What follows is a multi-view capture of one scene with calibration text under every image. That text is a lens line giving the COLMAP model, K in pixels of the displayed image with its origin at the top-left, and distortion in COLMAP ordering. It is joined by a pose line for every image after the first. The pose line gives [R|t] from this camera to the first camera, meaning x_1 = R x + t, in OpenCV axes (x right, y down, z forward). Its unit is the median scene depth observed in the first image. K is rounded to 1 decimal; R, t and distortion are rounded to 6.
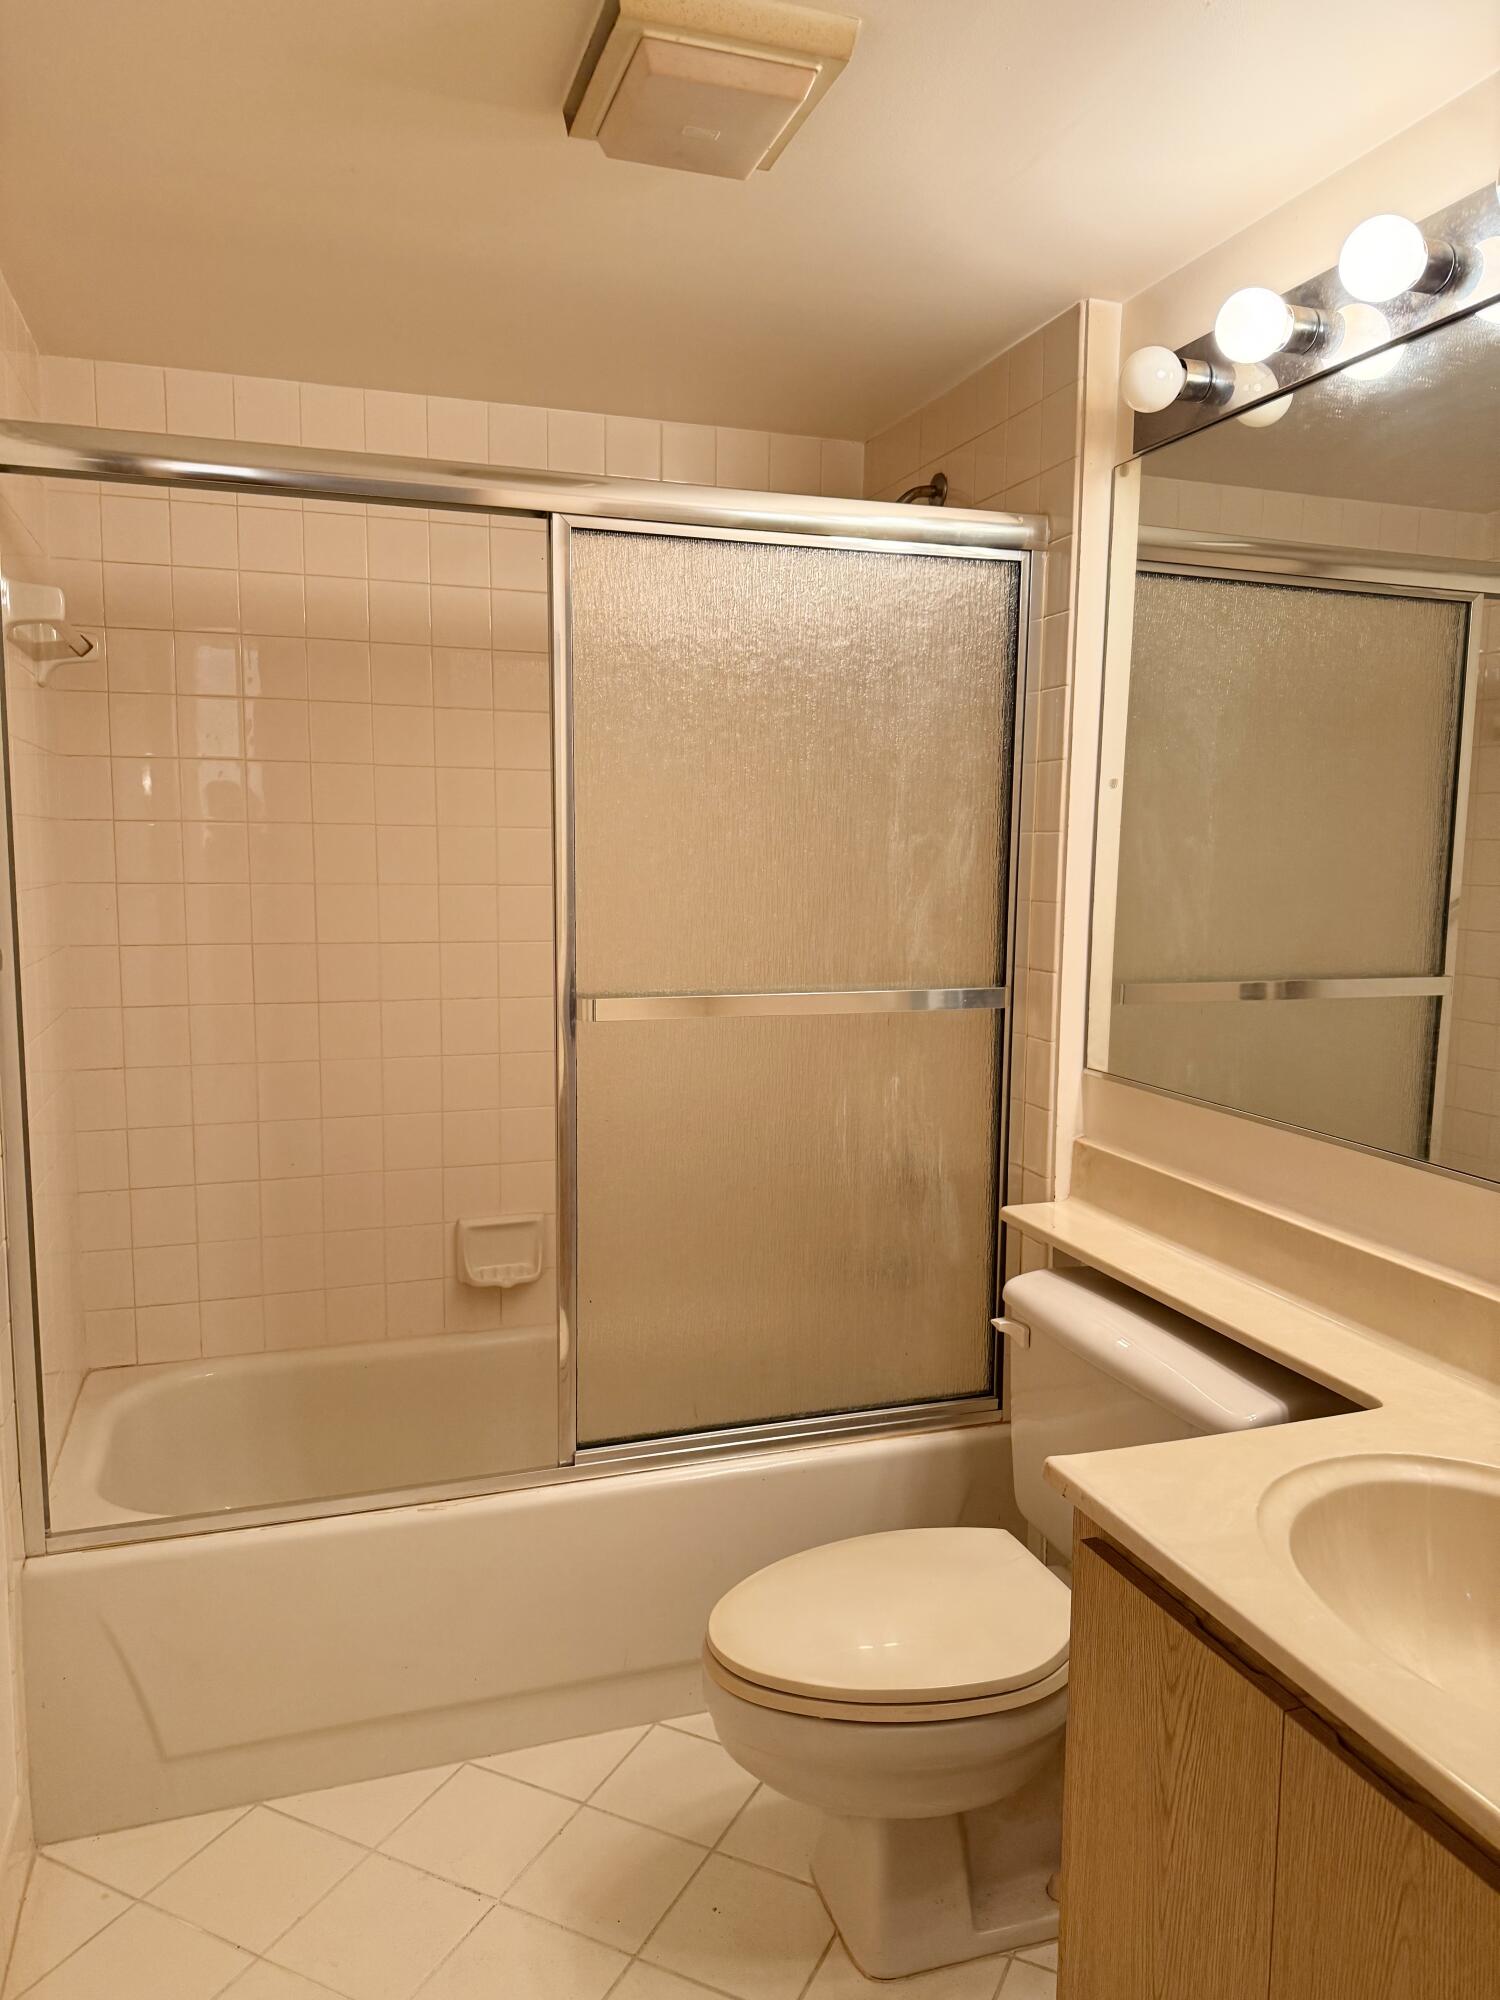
lens RADIAL K [[1381.0, 0, 744.0], [0, 1381.0, 1010.4], [0, 0, 1]] dist [0.109063, -0.160540]
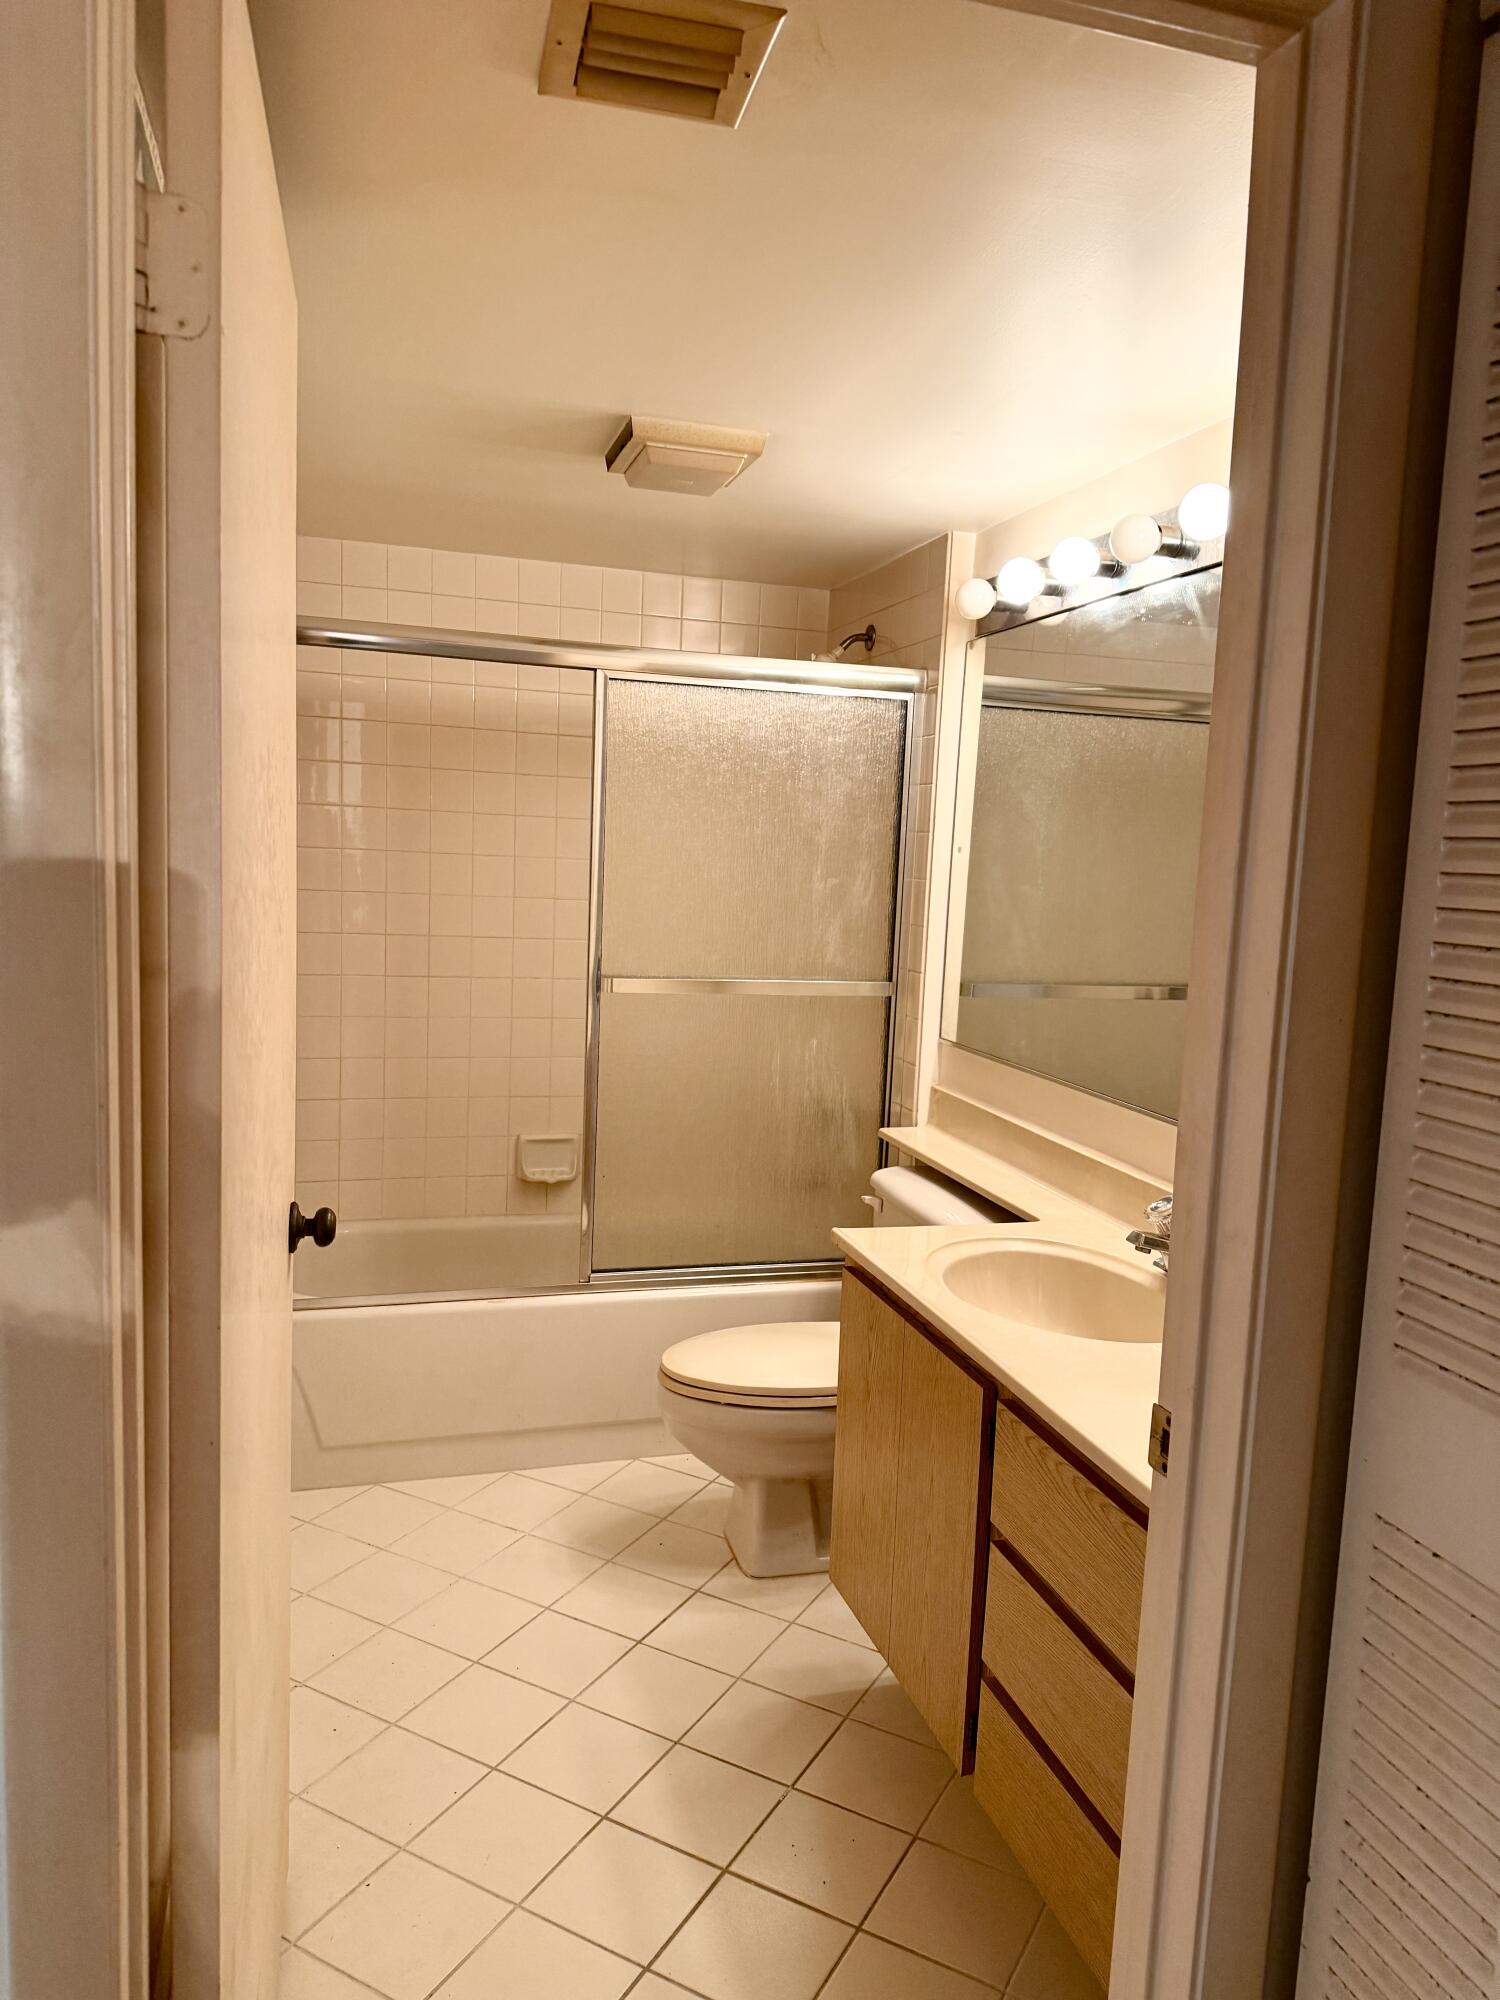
lens RADIAL K [[1381.0, 0, 744.0], [0, 1381.0, 1010.4], [0, 0, 1]] dist [0.109063, -0.160540]
pose [[0.998233, 0.038419, -0.045327, 0.102365], [-0.038664, 0.999242, -0.004533, 0.026800], [0.045119, 0.006278, 0.998962, -0.498754]]
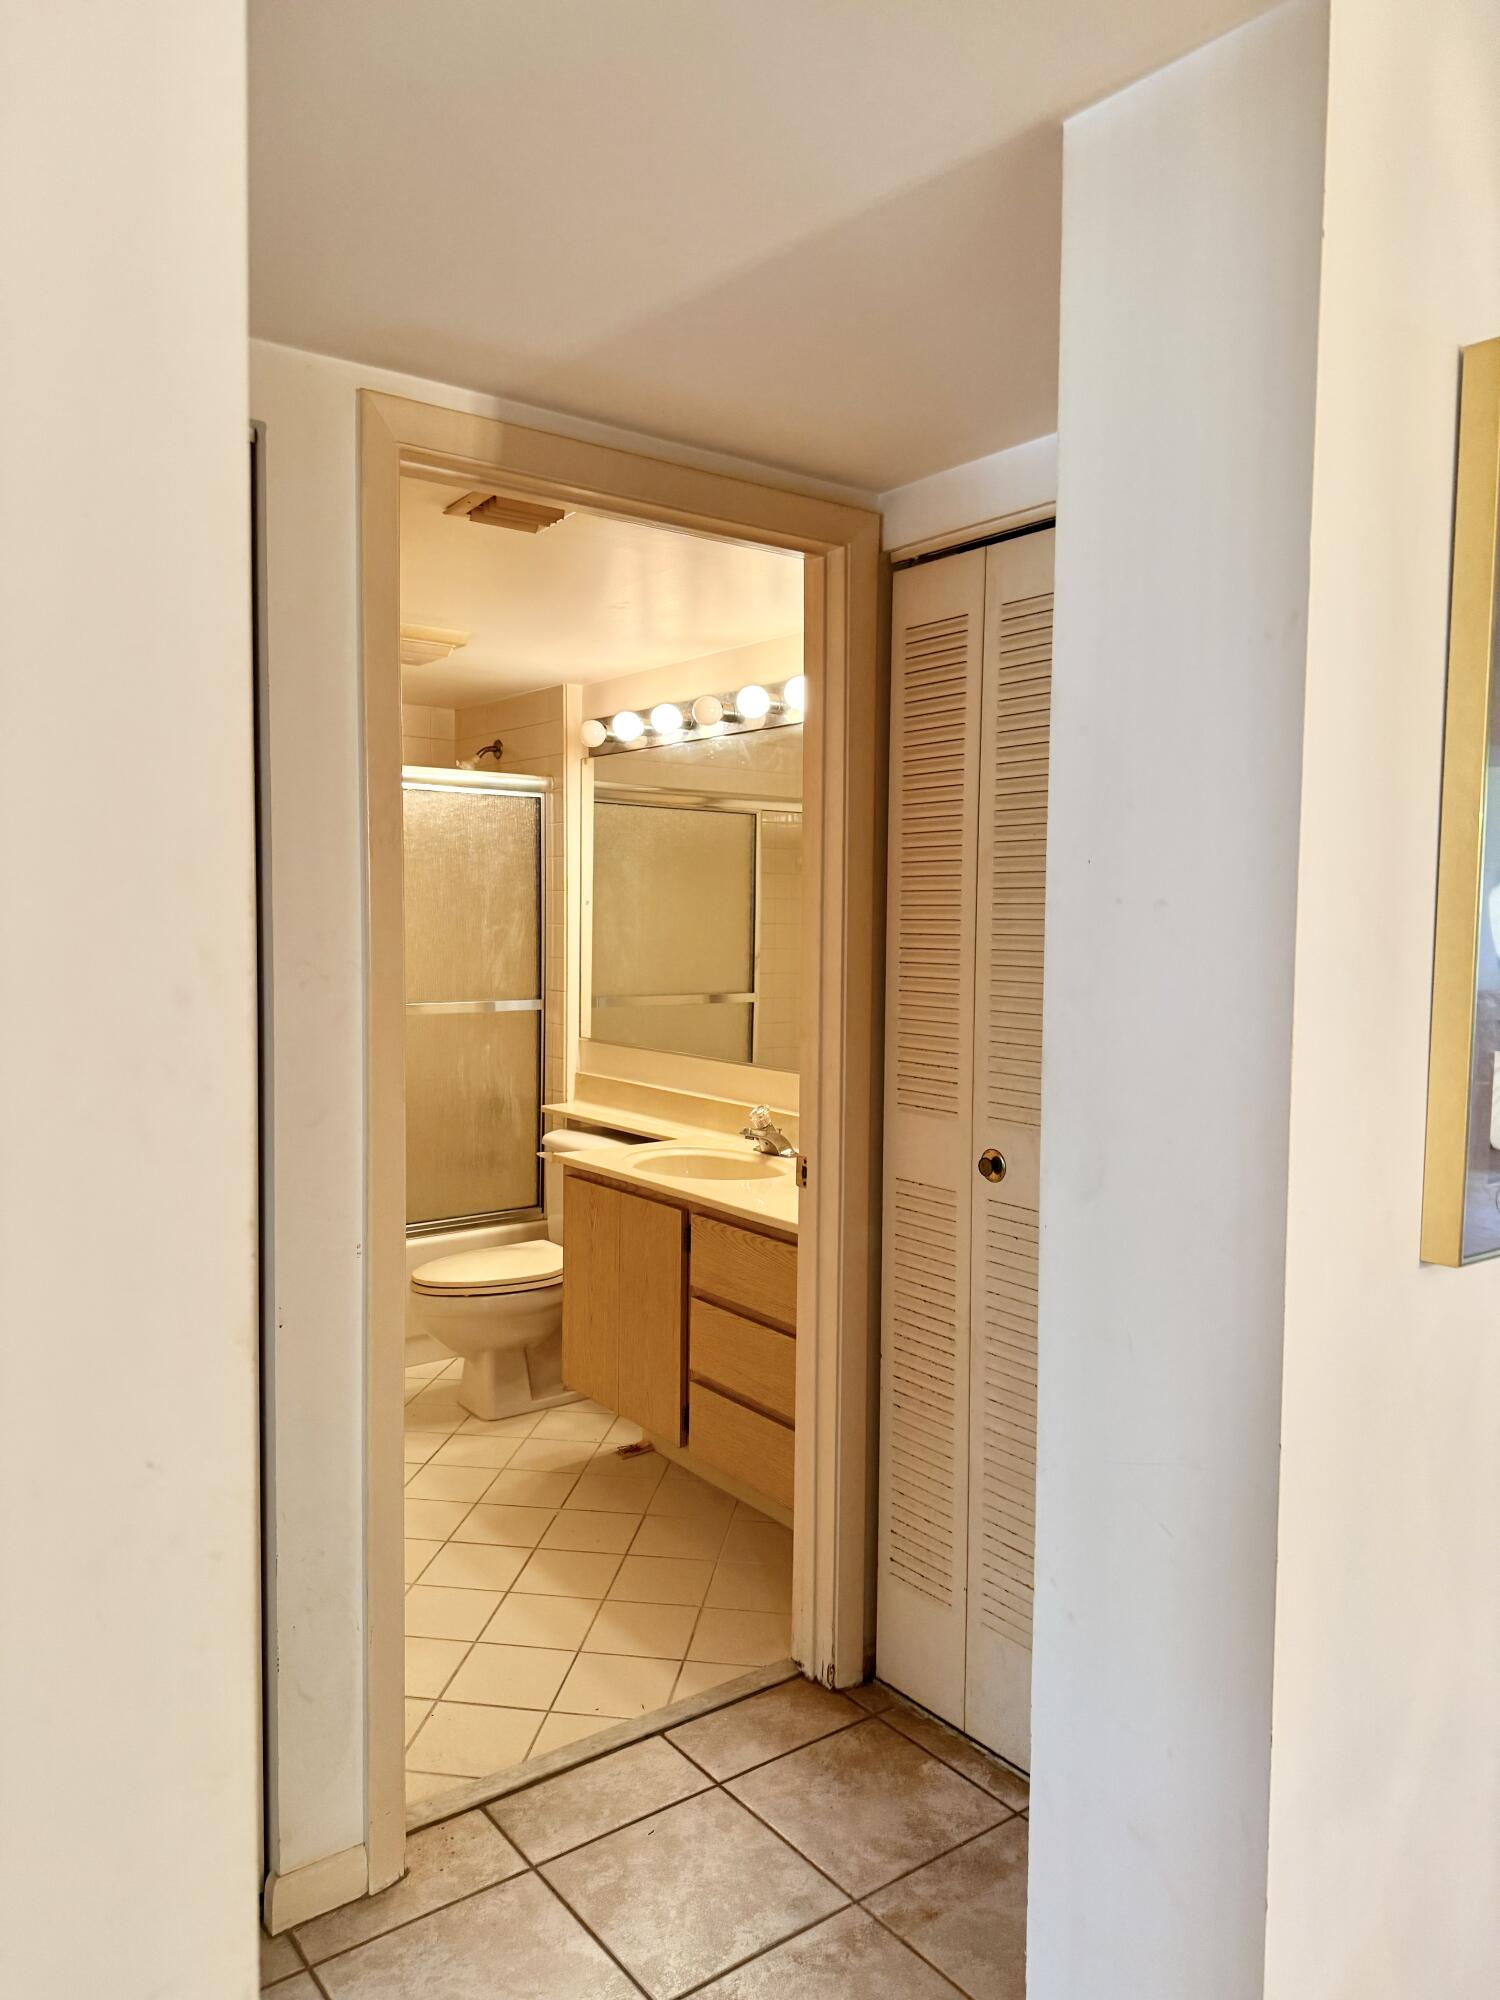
lens RADIAL K [[1381.0, 0, 744.0], [0, 1381.0, 1010.4], [0, 0, 1]] dist [0.109063, -0.160540]
pose [[0.949220, -0.020518, 0.313942, -0.174143], [0.036353, 0.998340, -0.044667, 0.104102], [-0.312504, 0.053811, 0.948391, -1.062257]]
